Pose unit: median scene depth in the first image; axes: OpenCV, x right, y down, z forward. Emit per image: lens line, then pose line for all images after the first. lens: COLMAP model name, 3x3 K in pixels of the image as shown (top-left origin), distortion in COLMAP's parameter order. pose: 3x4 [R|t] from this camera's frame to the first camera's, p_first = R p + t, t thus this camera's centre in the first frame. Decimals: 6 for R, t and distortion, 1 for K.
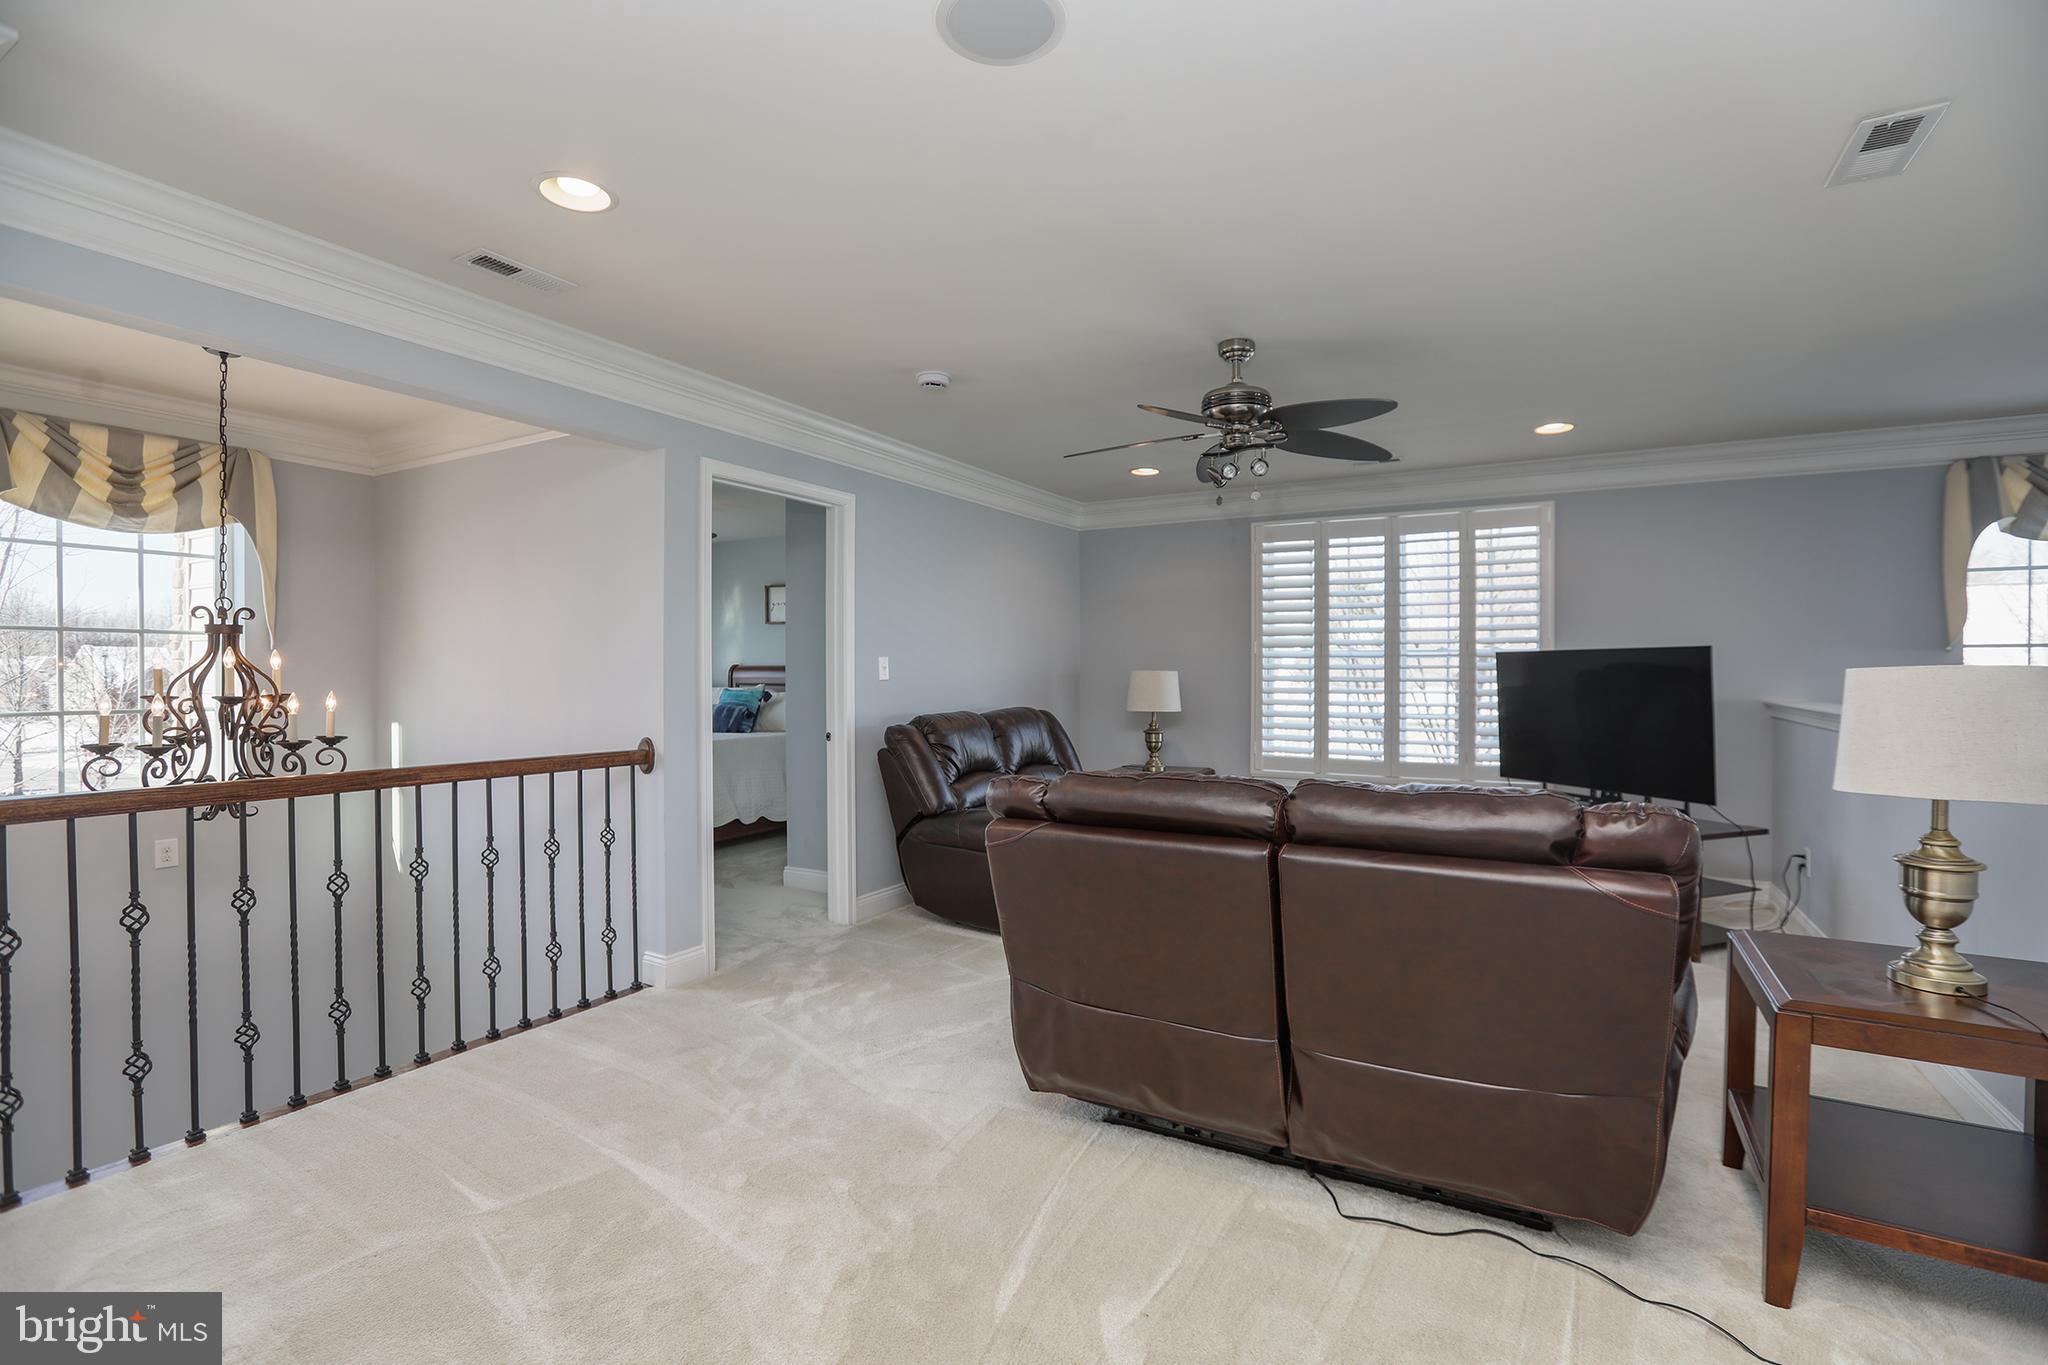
lens RADIAL K [[920.5, 0, 1030.9], [0, 920.5, 677.1], [0, 0, 1]] dist [-0.059483, 0.022367]
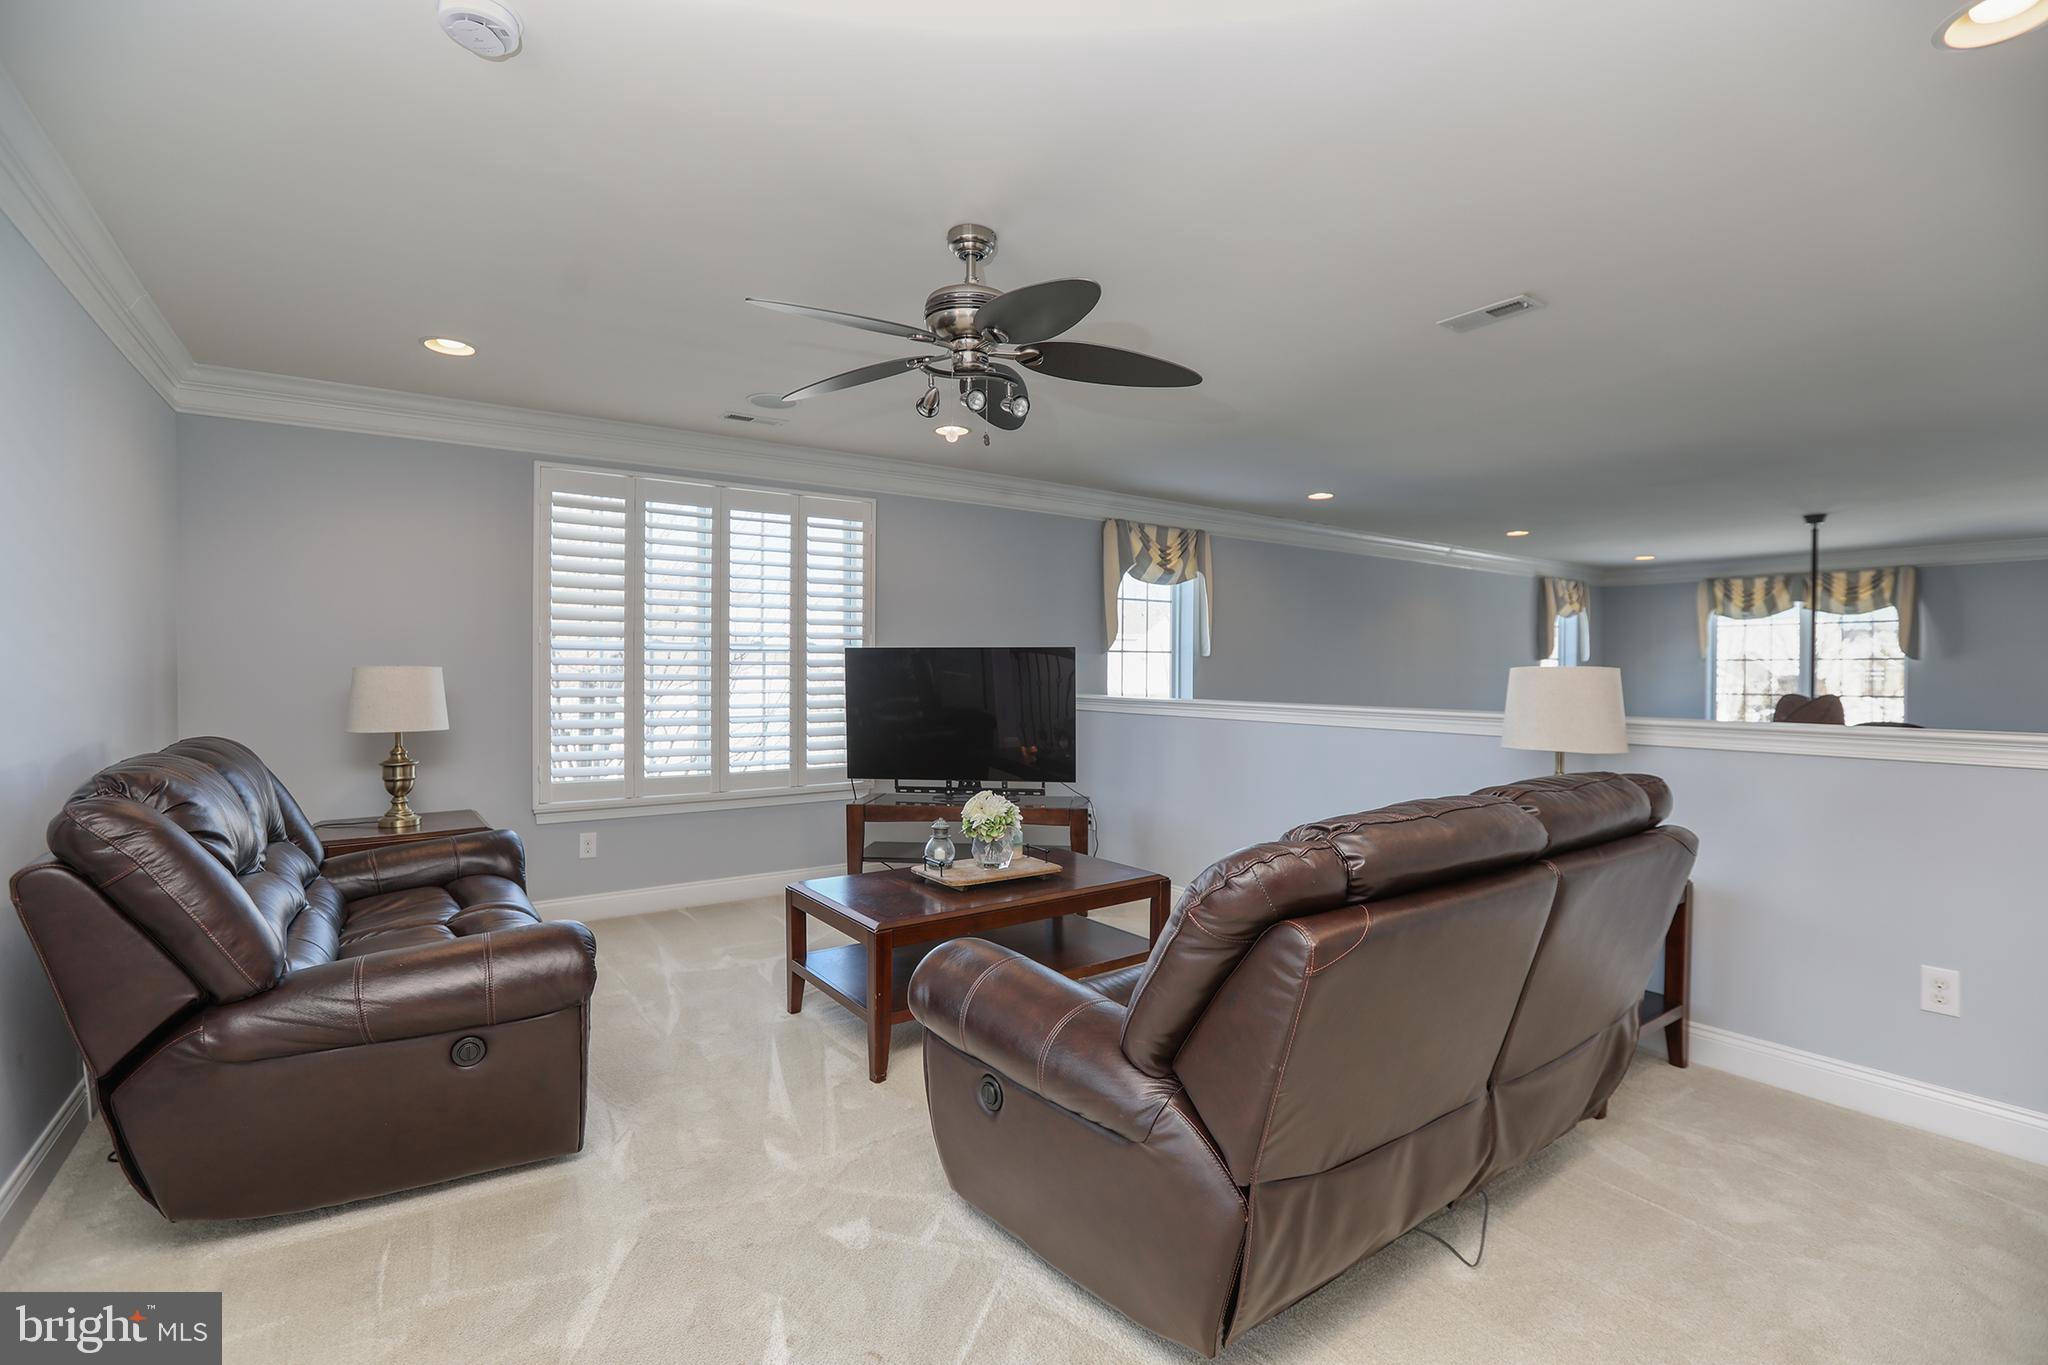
lens RADIAL K [[936.6, 0, 1019.3], [0, 936.6, 672.9], [0, 0, 1]] dist [-0.000544, 0.023973]
pose [[0.454550, -0.001883, 0.890719, -0.277564], [0.004071, 0.999992, 0.000037, -0.000706], [-0.890712, 0.003610, 0.454554, 0.379395]]
